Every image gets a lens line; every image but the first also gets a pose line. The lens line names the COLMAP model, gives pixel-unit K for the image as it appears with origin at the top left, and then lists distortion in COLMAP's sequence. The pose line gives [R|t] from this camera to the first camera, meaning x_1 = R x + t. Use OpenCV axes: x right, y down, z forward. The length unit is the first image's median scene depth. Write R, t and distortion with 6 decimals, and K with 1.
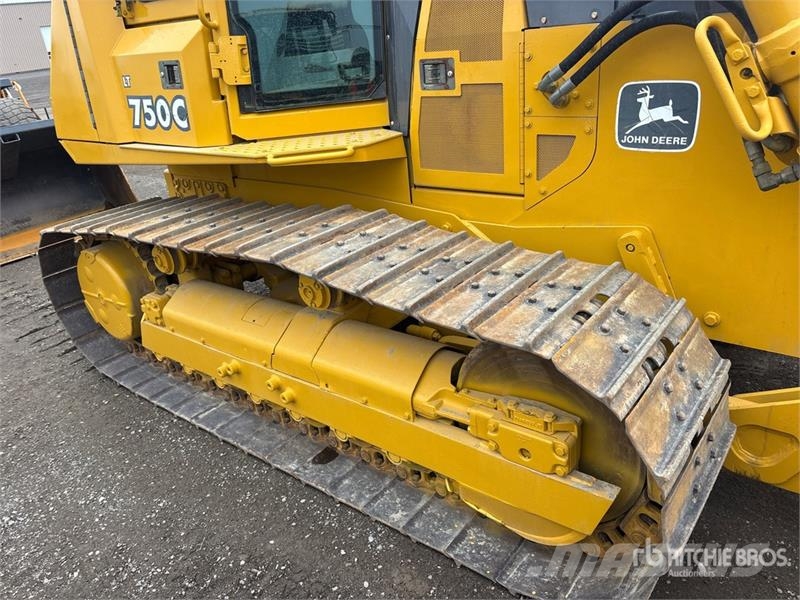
lens RADIAL K [[611.4, 0, 400.0], [0, 611.4, 300.0], [0, 0, 1]] dist [0.019419, 0.001356]
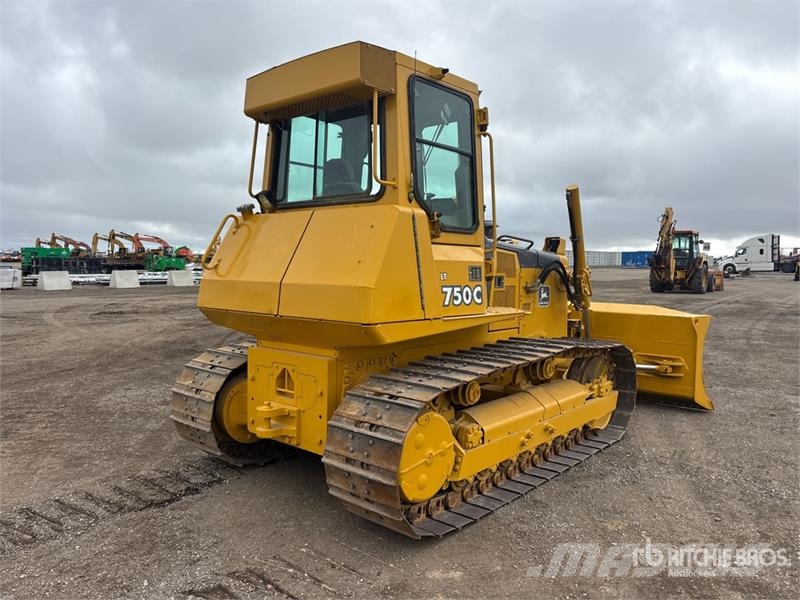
lens RADIAL K [[598.3, 0, 400.0], [0, 598.3, 300.0], [0, 0, 1]] dist [0.050645, -0.061828]
pose [[0.071081, 0.040455, 0.996650, -2.252983], [0.390025, 0.918500, -0.065100, -0.298126], [-0.918057, 0.393346, 0.049510, 1.249701]]
